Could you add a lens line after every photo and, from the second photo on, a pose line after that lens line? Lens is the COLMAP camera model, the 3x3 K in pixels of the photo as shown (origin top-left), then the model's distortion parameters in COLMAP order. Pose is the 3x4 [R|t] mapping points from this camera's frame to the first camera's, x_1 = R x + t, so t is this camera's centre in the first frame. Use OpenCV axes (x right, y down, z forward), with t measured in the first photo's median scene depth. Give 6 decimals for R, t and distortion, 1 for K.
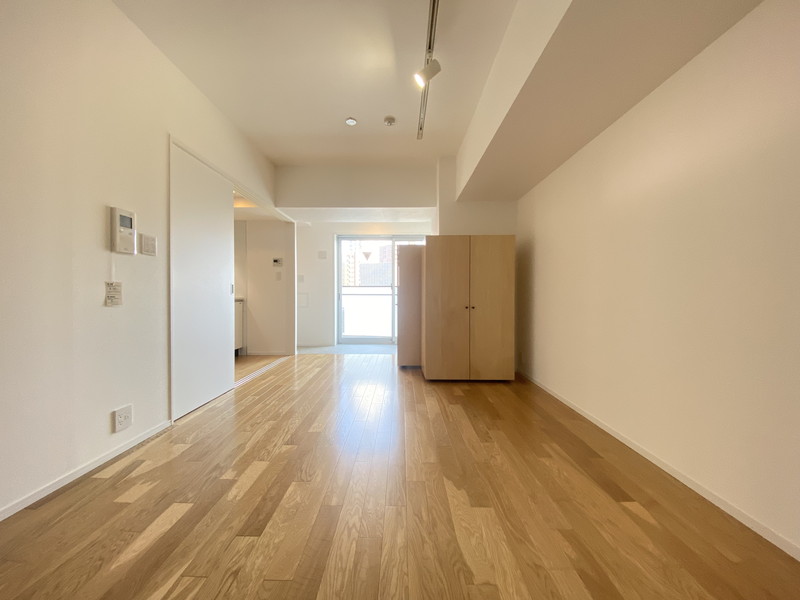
lens RADIAL K [[320.9, 0, 399.9], [0, 320.9, 297.8], [0, 0, 1]] dist [-0.000730, -0.000101]
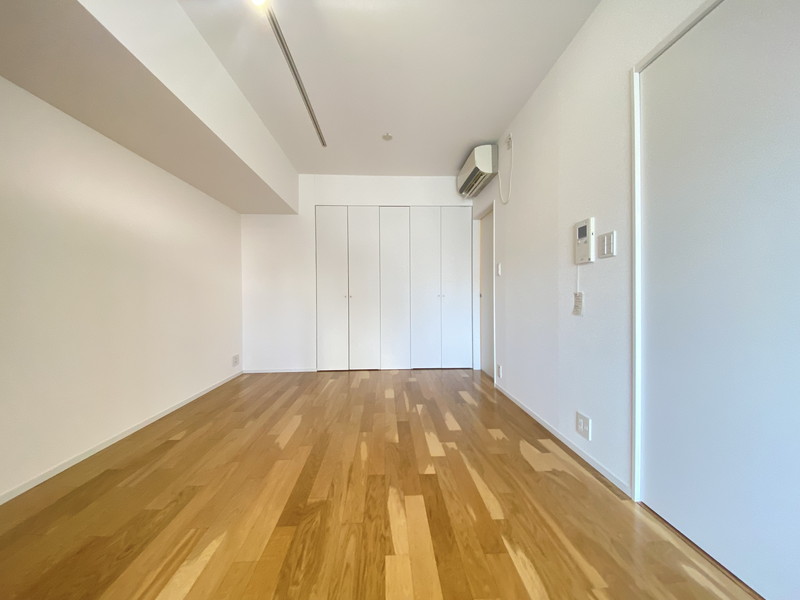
lens RADIAL K [[320.9, 0, 399.8], [0, 320.9, 299.4], [0, 0, 1]] dist [-0.000730, -0.000101]
pose [[-0.998613, 0.007466, -0.052124, -0.238526], [0.006432, 0.999780, 0.019976, -0.051493], [0.052261, 0.019613, -0.998441, 2.049362]]
